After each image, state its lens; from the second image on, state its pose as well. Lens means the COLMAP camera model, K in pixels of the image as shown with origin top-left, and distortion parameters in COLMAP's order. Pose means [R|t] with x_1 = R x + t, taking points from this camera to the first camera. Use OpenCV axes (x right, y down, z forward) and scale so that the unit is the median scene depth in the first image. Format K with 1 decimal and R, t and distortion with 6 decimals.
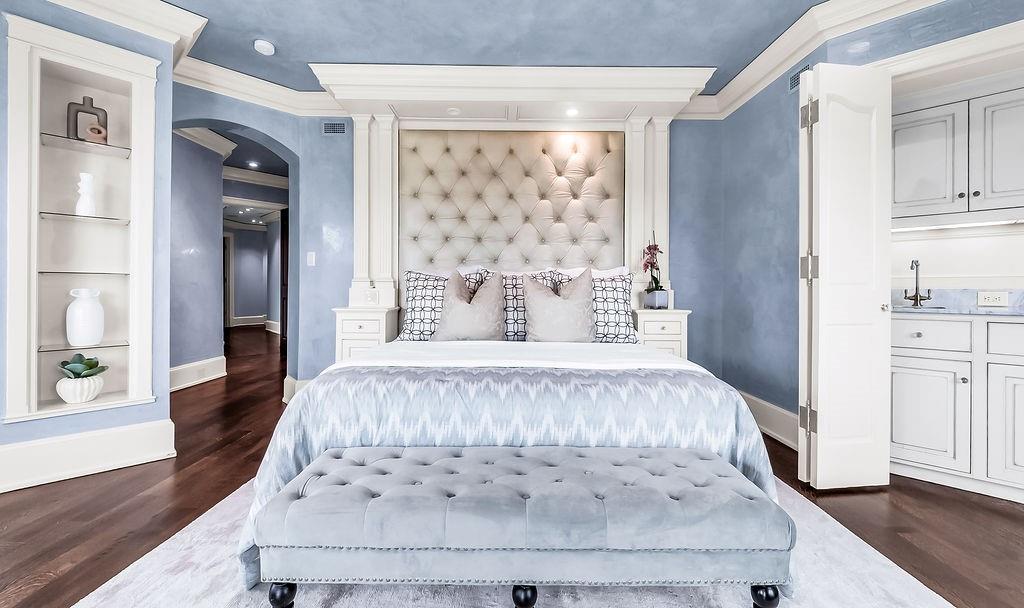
lens RADIAL K [[453.3, 0, 559.6], [0, 453.3, 293.2], [0, 0, 1]] dist [-0.001293, 0.000282]
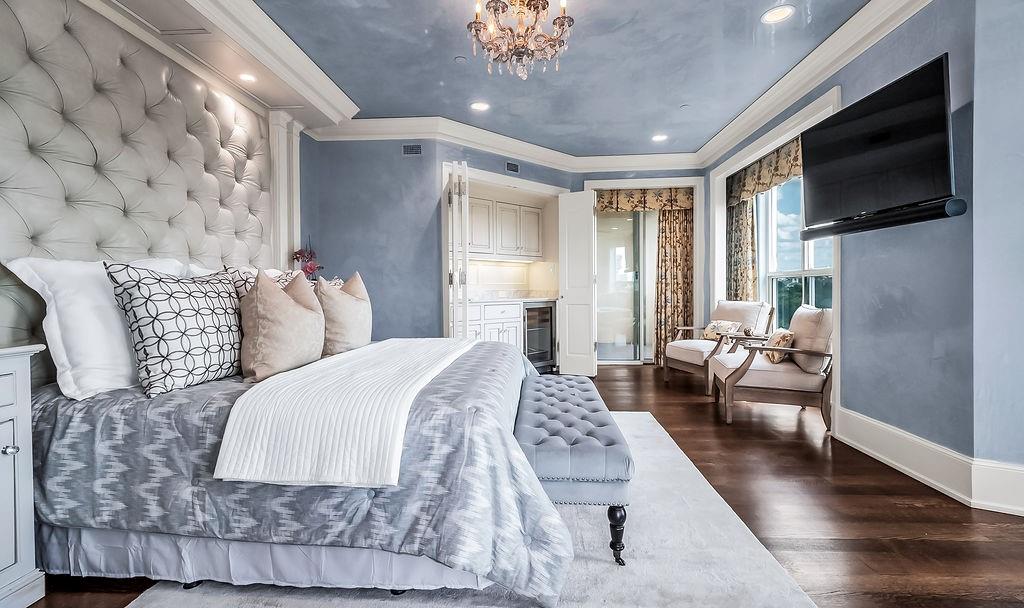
lens RADIAL K [[444.2, 0, 513.8], [0, 444.2, 295.7], [0, 0, 1]] dist [0.005056, 0.001979]
pose [[0.062465, -0.020123, 0.997844, -0.580383], [0.014379, 0.999711, 0.019261, -0.010652], [-0.997944, 0.013144, 0.062736, 0.364896]]
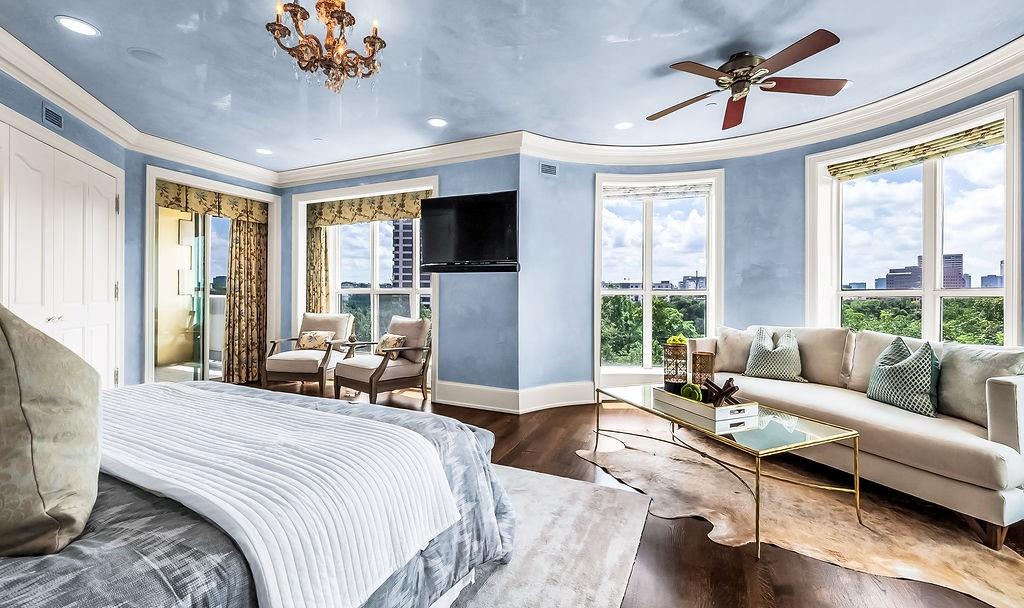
lens RADIAL K [[415.0, 0, 500.3], [0, 415.0, 296.4], [0, 0, 1]] dist [0.003935, -0.000600]
pose [[-0.908479, -0.013767, 0.417703, -0.419800], [-0.010626, 0.999895, 0.009844, -0.032561], [-0.417795, 0.004505, -0.908530, 0.729164]]
